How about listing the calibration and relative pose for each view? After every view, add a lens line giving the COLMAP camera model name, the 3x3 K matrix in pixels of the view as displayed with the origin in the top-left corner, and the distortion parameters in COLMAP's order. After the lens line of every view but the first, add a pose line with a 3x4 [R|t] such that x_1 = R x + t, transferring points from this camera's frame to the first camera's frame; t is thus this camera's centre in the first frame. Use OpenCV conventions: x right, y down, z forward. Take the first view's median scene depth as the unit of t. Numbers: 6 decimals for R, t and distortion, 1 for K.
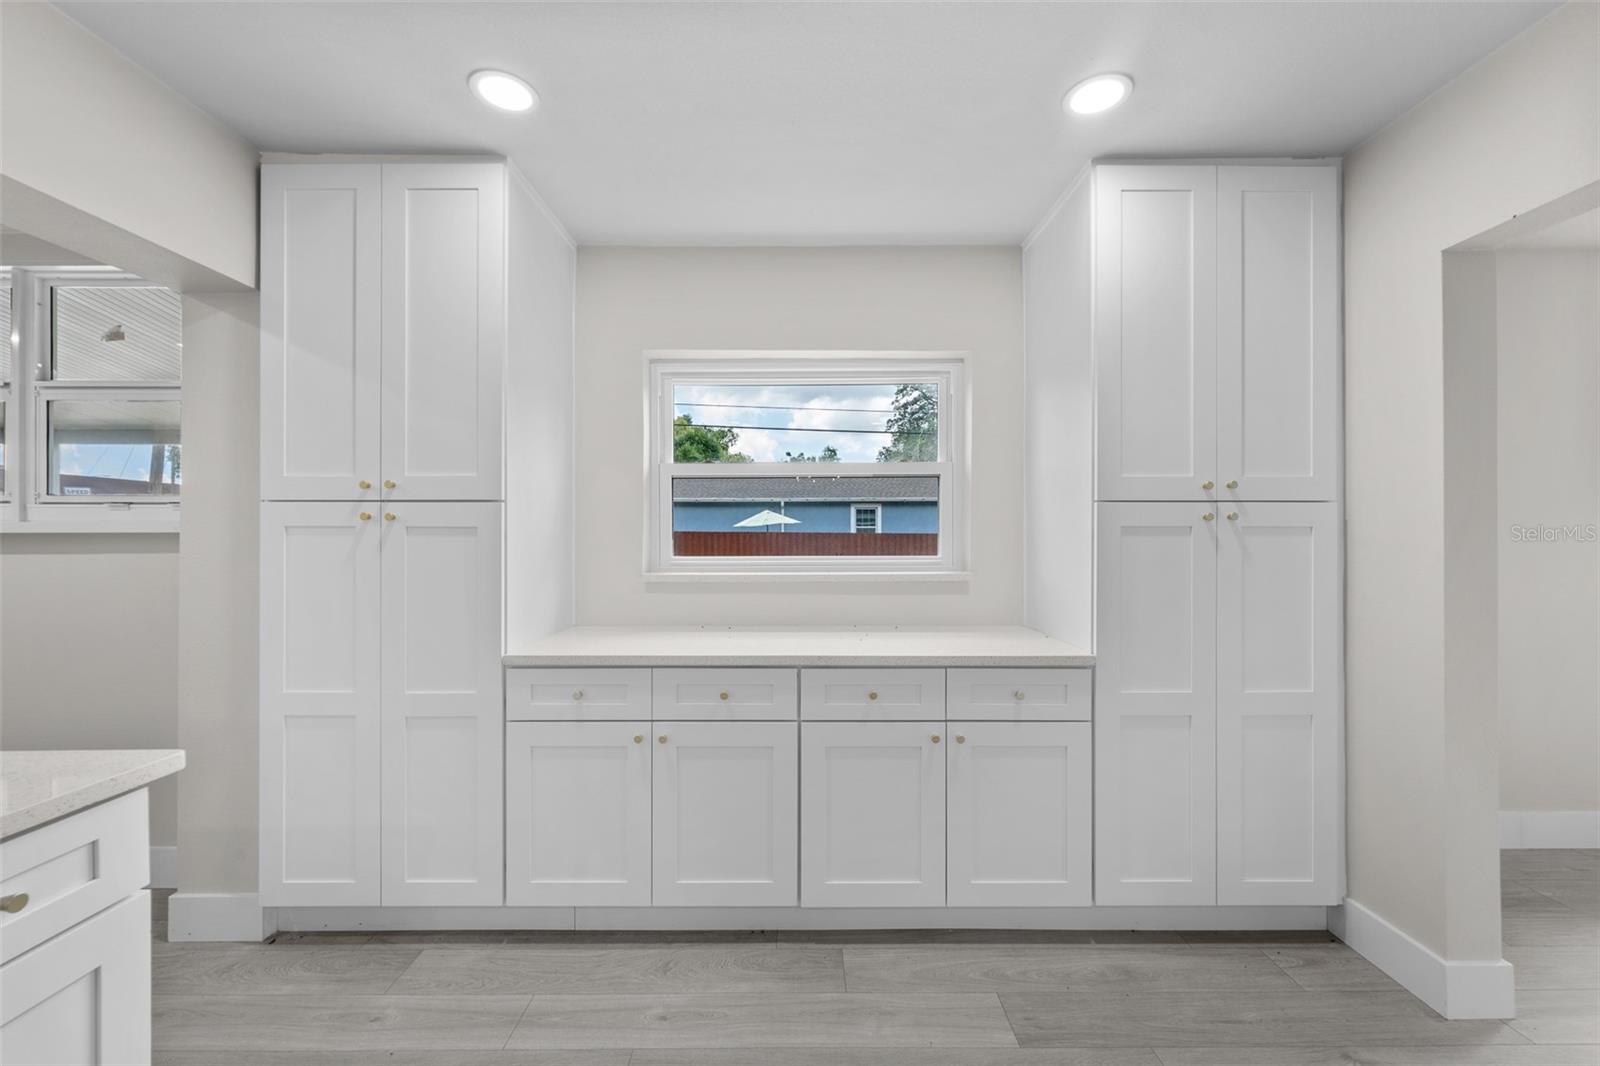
lens RADIAL K [[641.2, 0, 801.9], [0, 641.2, 535.6], [0, 0, 1]] dist [-0.001387, -0.000292]
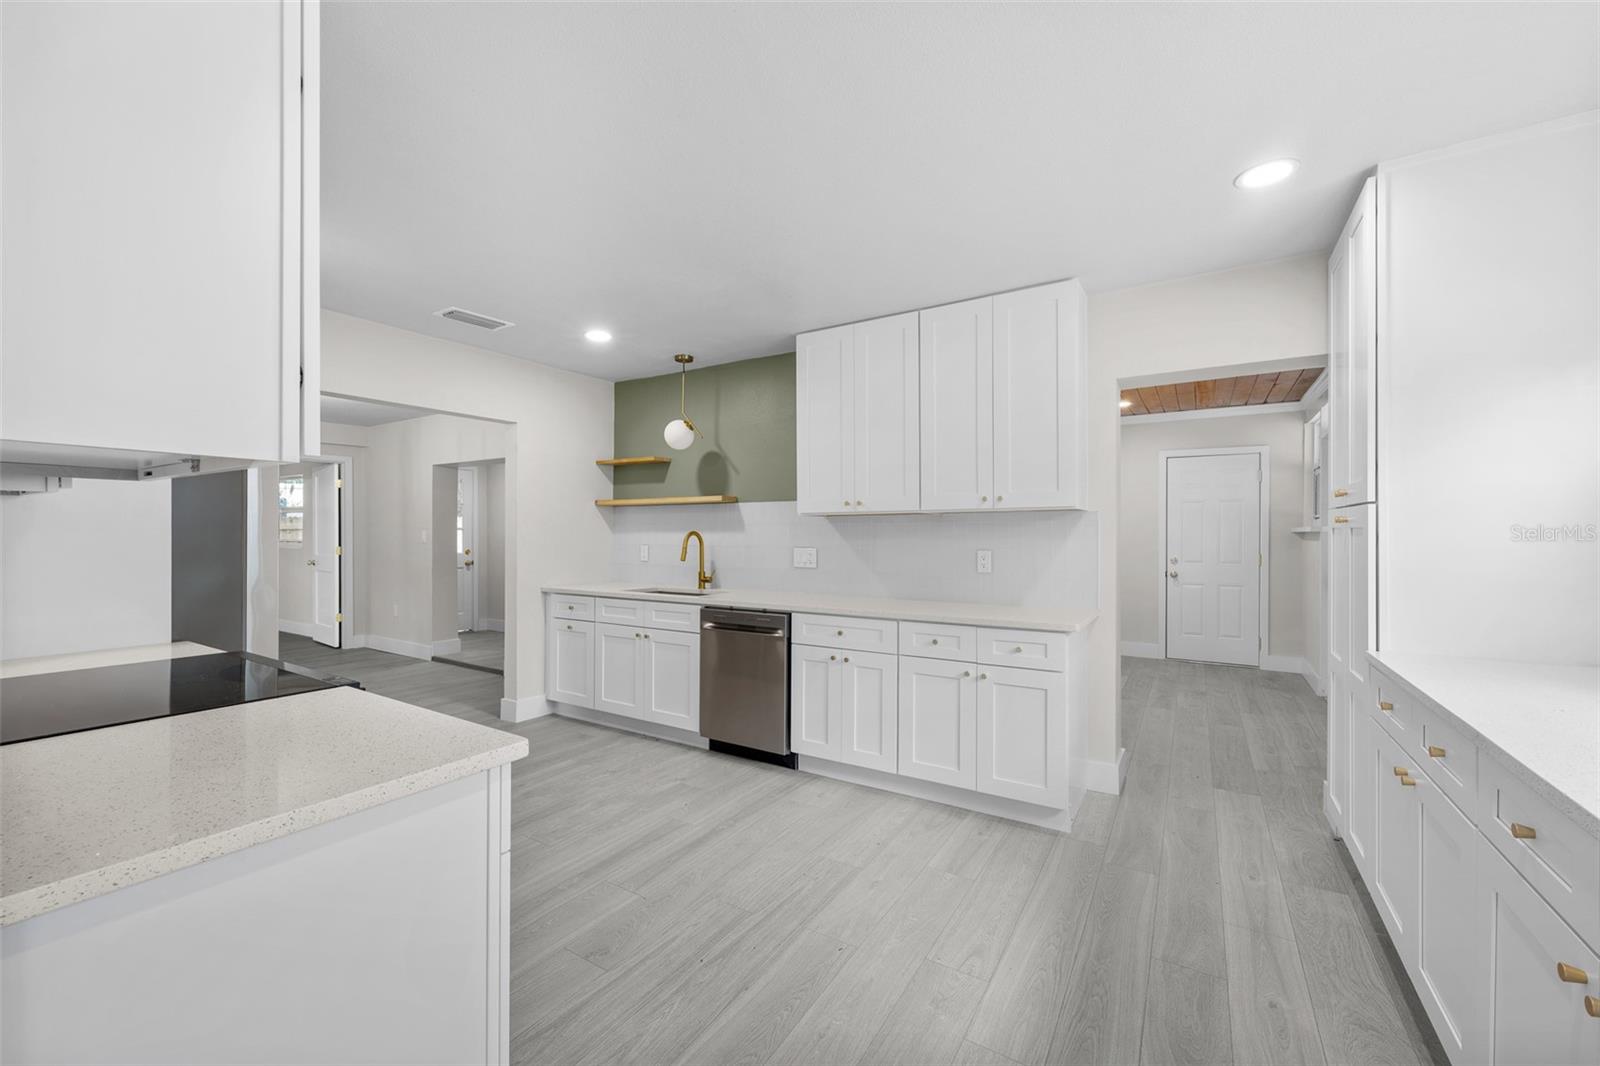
lens RADIAL K [[643.5, 0, 783.3], [0, 643.5, 535.9], [0, 0, 1]] dist [-0.007185, -0.000004]
pose [[-0.555367, 0.004449, -0.831593, 0.896760], [0.002669, 0.999990, 0.003567, -0.005691], [0.831601, -0.000239, -0.555373, 0.766809]]
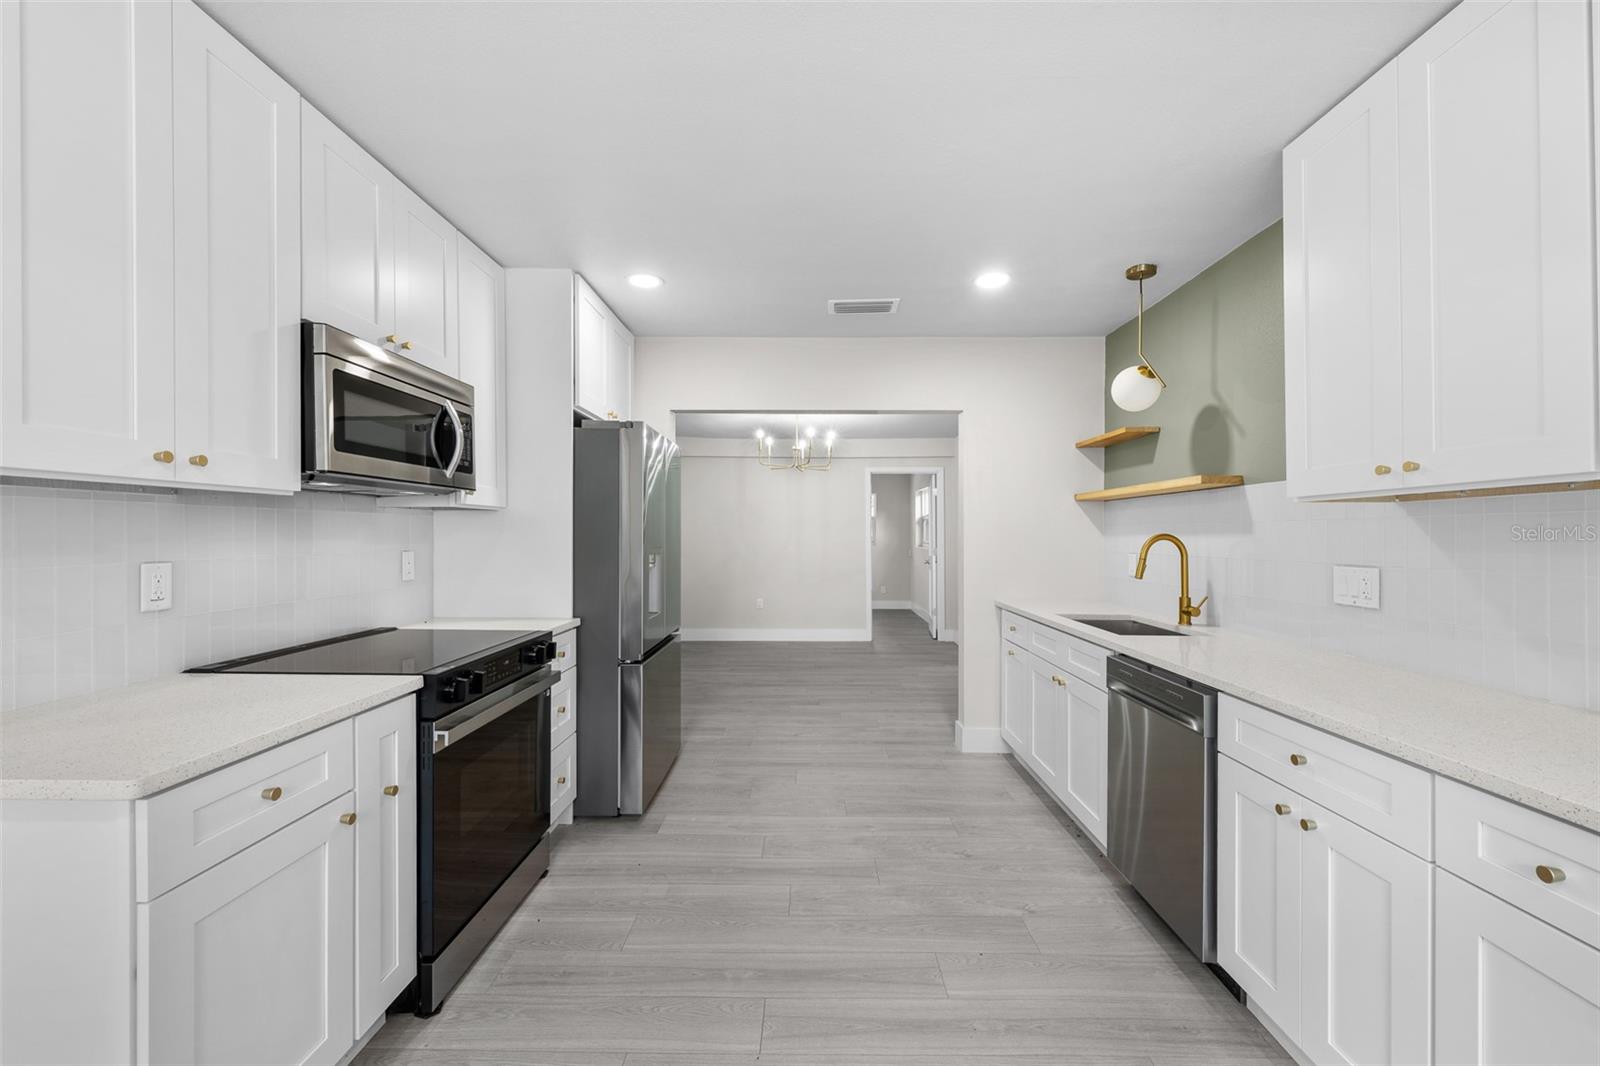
lens RADIAL K [[641.2, 0, 801.9], [0, 641.2, 535.6], [0, 0, 1]] dist [-0.001387, -0.000292]
pose [[-0.999708, -0.001557, 0.024108, 0.023034], [-0.001636, 0.999993, -0.003246, -0.004792], [-0.024103, -0.003284, -0.999704, 0.724400]]
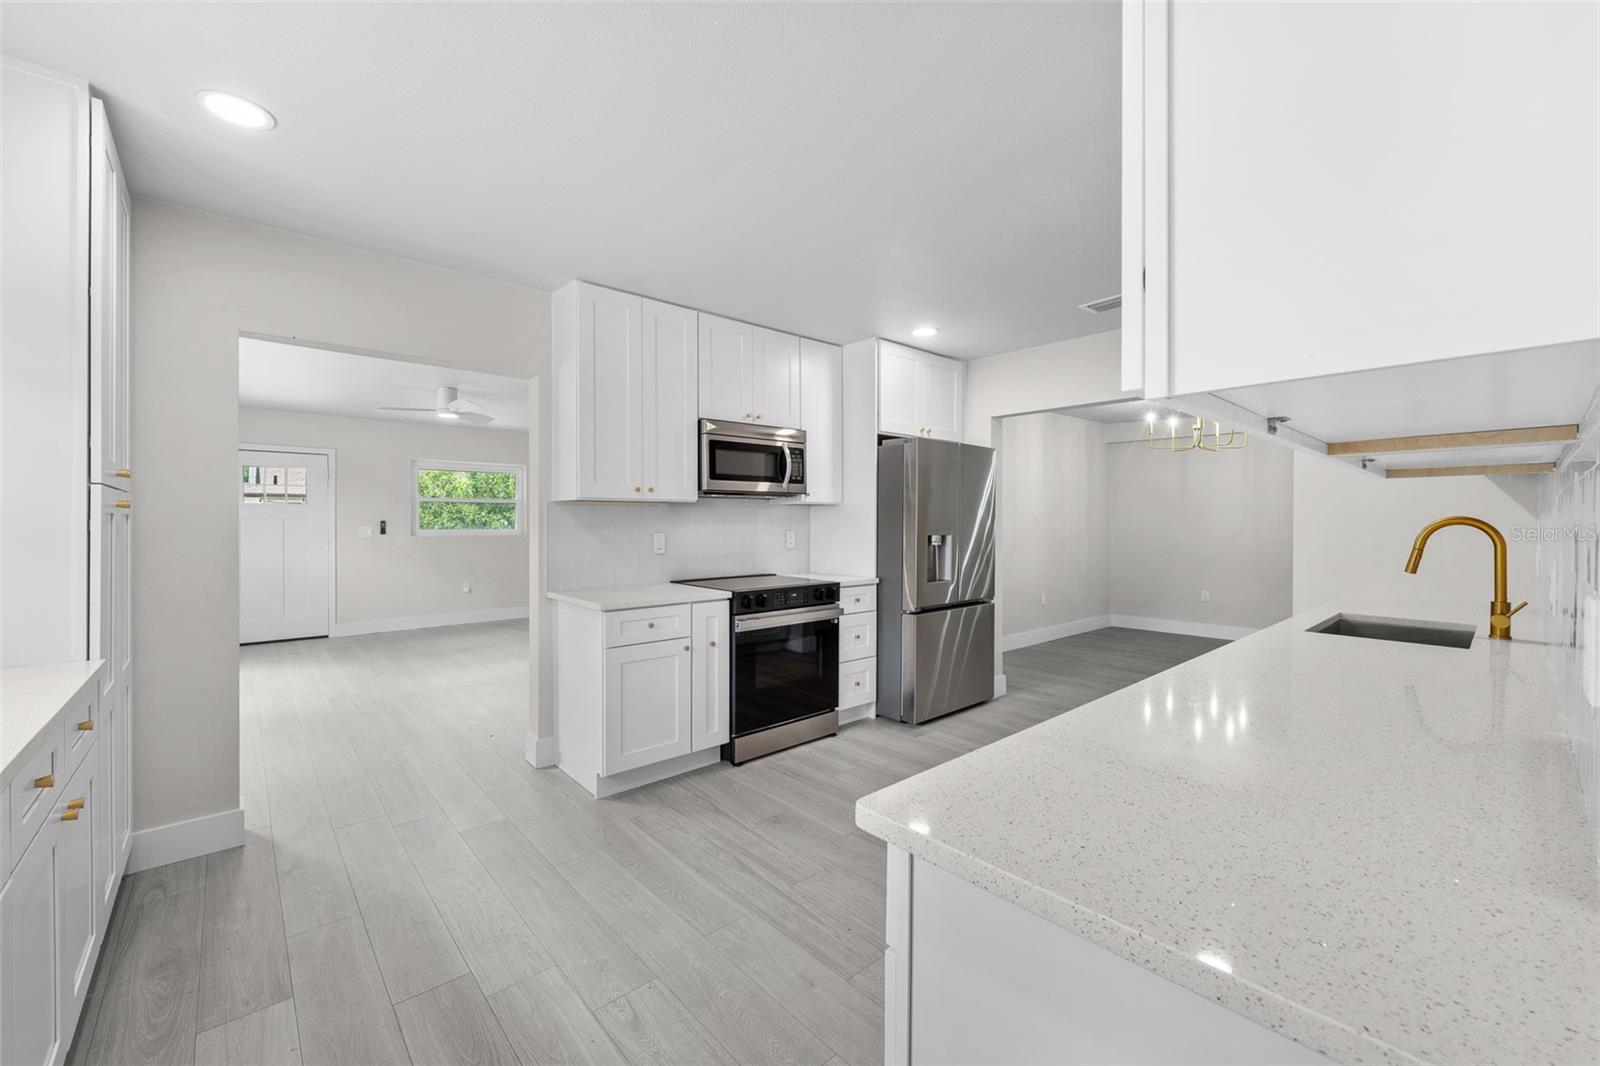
lens RADIAL K [[634.7, 0, 800.2], [0, 634.7, 524.8], [0, 0, 1]] dist [0.000886, 0.000101]
pose [[-0.656034, -0.003106, 0.754725, -0.808386], [-0.002836, 0.999995, 0.001650, 0.000661], [-0.754726, -0.001058, -0.656040, 0.840015]]
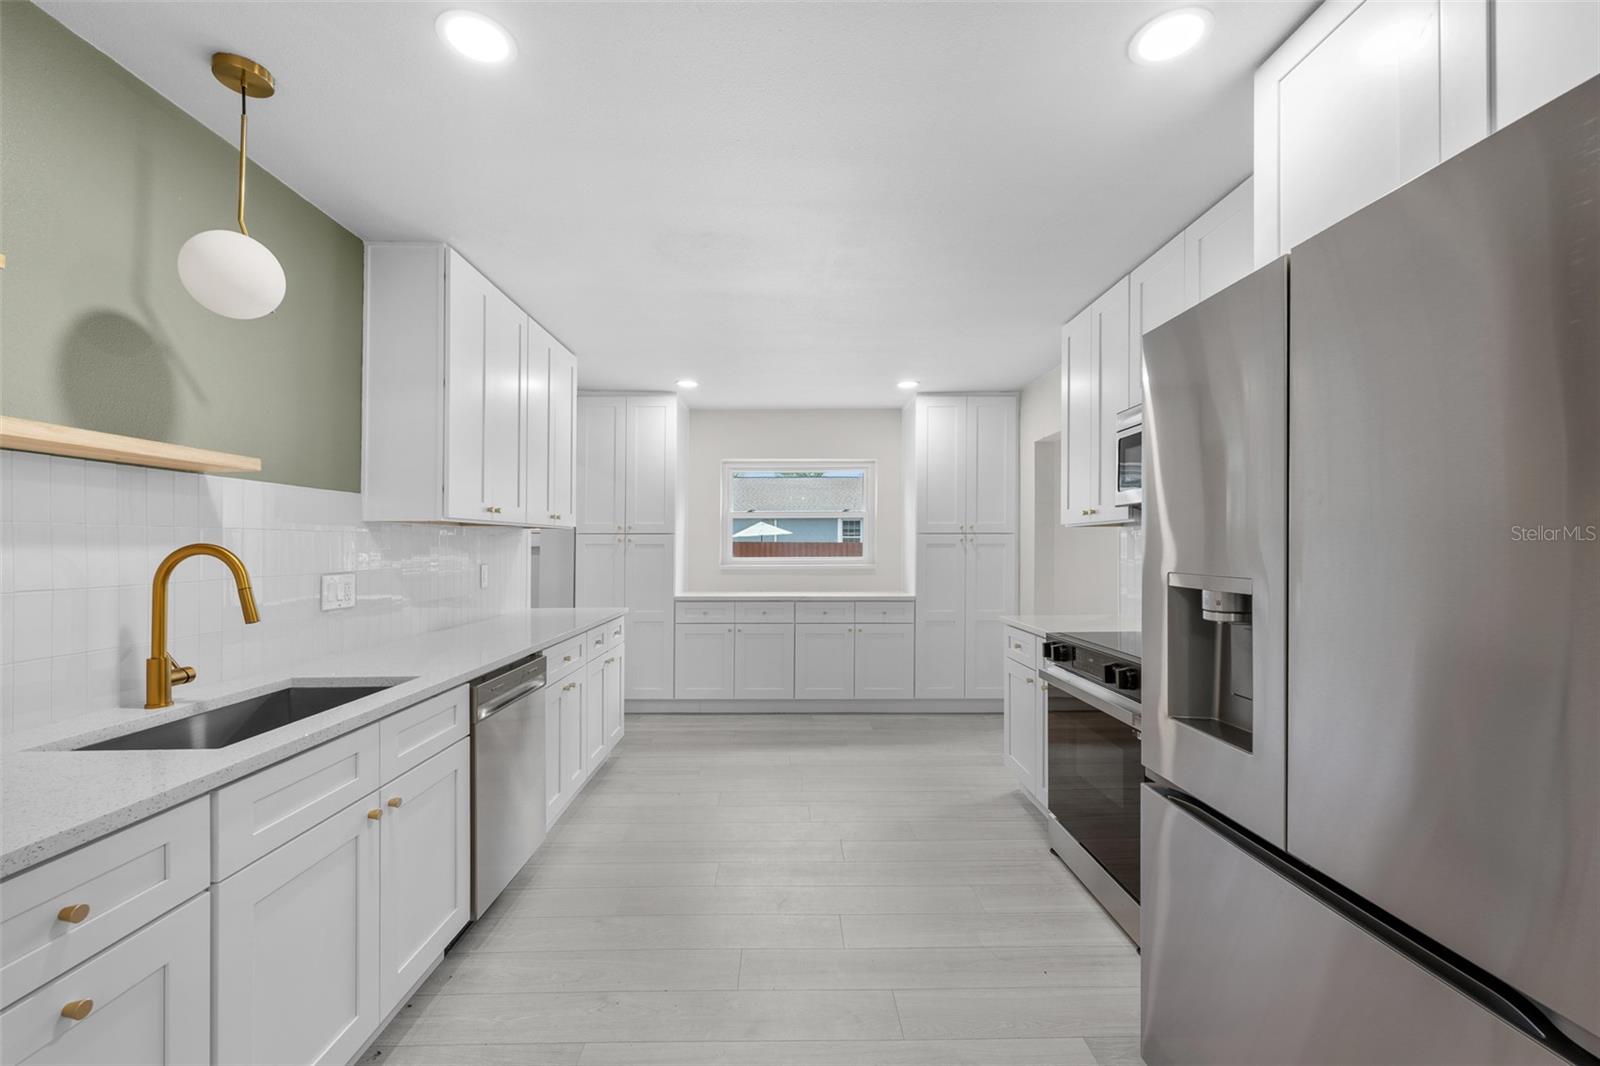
lens RADIAL K [[641.2, 0, 801.9], [0, 641.2, 535.6], [0, 0, 1]] dist [-0.001387, -0.000292]
pose [[0.999885, -0.000217, 0.015173, -0.014473], [0.000427, 0.999904, -0.013866, -0.012468], [-0.015168, 0.013871, 0.999789, -1.442065]]
